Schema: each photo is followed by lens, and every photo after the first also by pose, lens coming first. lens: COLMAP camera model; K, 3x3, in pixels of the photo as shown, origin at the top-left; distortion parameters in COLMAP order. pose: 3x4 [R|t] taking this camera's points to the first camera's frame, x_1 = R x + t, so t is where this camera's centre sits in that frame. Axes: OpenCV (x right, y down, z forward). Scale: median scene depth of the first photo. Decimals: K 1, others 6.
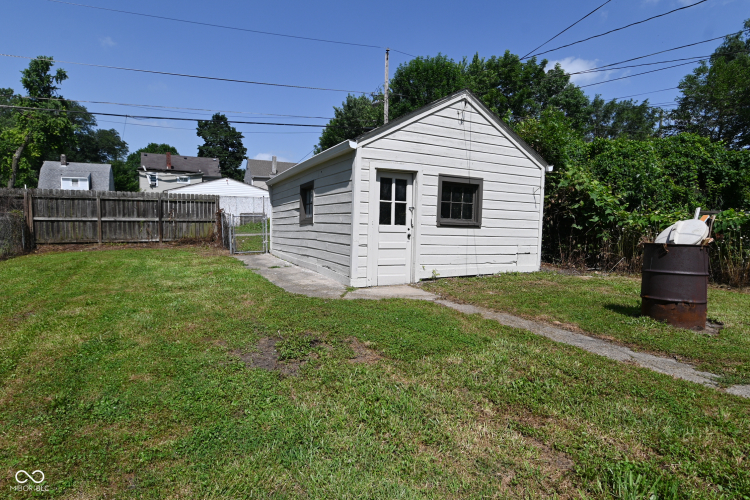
lens RADIAL K [[398.0, 0, 378.1], [0, 398.0, 245.7], [0, 0, 1]] dist [0.014261, -0.025518]
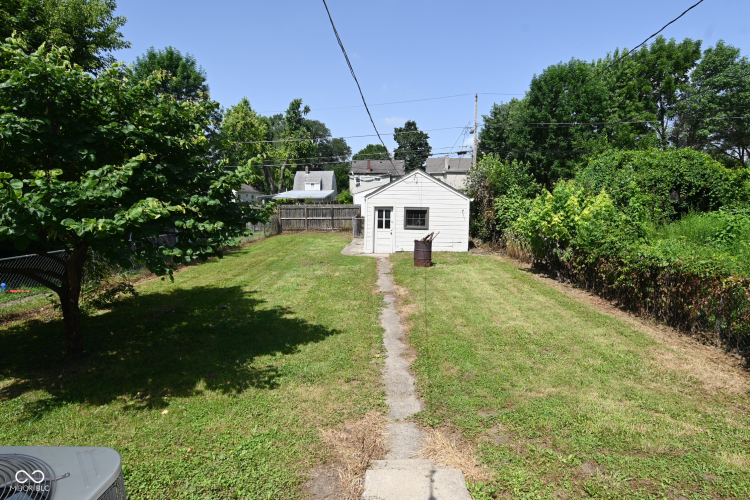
lens RADIAL K [[402.2, 0, 375.0], [0, 402.2, 250.0], [0, 0, 1]] dist [0.000202, -0.000705]
pose [[0.862973, 0.045809, -0.503169, 0.267011], [-0.016701, 0.997923, 0.062209, -0.015923], [0.504974, -0.045282, 0.861946, -0.250458]]
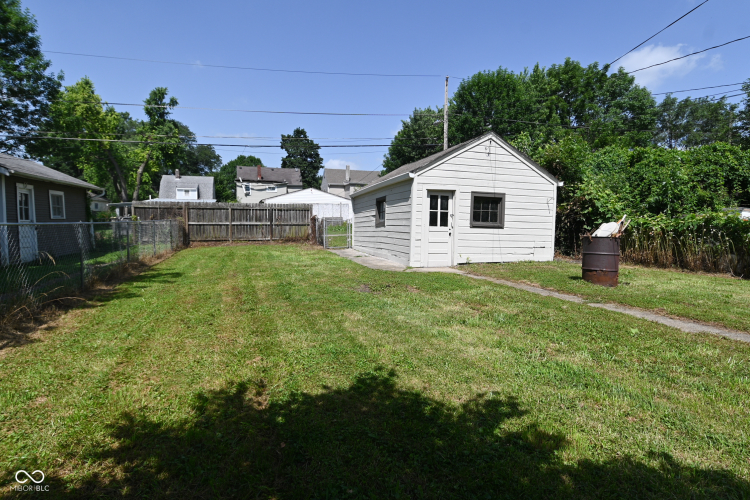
lens RADIAL K [[398.0, 0, 378.1], [0, 398.0, 245.7], [0, 0, 1]] dist [0.014261, -0.025518]
pose [[0.985658, 0.003865, -0.168713, 0.014042], [-0.004914, 0.999971, -0.005801, 0.006286], [0.168686, 0.006547, 0.985648, -0.108687]]
